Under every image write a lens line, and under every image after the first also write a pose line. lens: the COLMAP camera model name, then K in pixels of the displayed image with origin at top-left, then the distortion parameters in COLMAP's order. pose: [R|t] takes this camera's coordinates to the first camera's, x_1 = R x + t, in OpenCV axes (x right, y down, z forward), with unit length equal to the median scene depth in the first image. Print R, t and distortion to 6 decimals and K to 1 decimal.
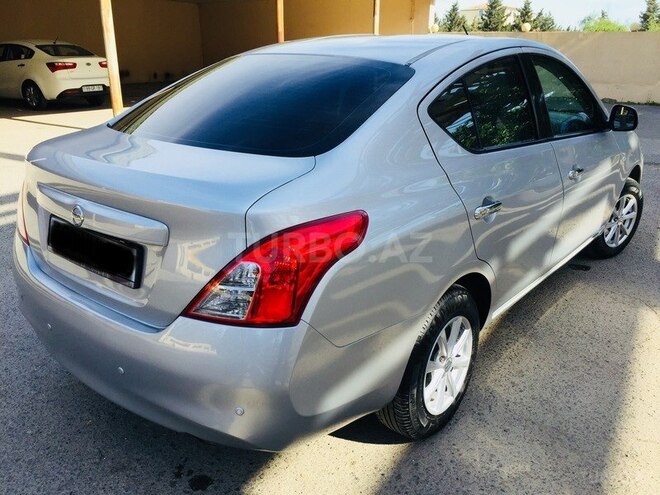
lens RADIAL K [[563.6, 0, 330.6], [0, 563.6, 246.4], [0, 0, 1]] dist [0.074825, -0.113853]
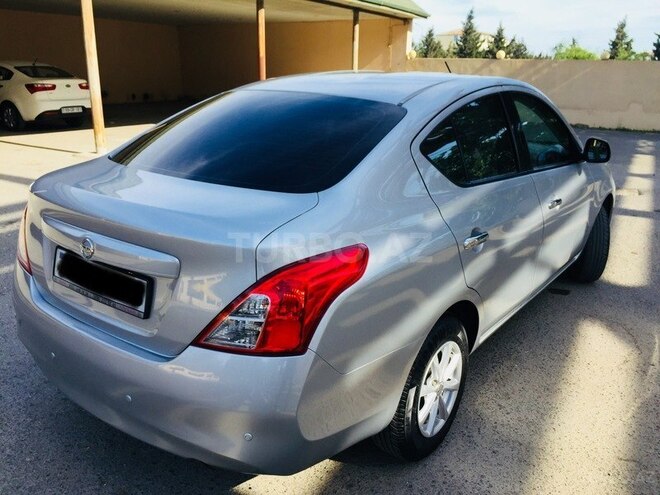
lens RADIAL K [[565.2, 0, 330.0], [0, 565.2, 247.5], [0, 0, 1]] dist [0.070790, -0.118212]
pose [[0.999301, -0.000375, 0.037393, -0.030838], [0.001653, 0.999416, -0.034144, -0.014455], [-0.037358, 0.034182, 0.998717, -0.042154]]
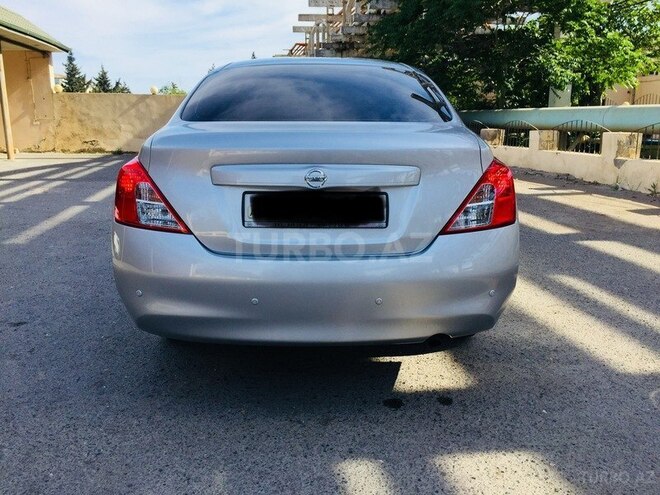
lens RADIAL K [[565.2, 0, 330.0], [0, 565.2, 247.5], [0, 0, 1]] dist [0.070790, -0.118212]
pose [[0.770162, -0.153333, 0.619144, -0.843572], [0.220184, 0.974919, -0.032447, 0.089980], [-0.598640, 0.161315, 0.784607, 0.081698]]
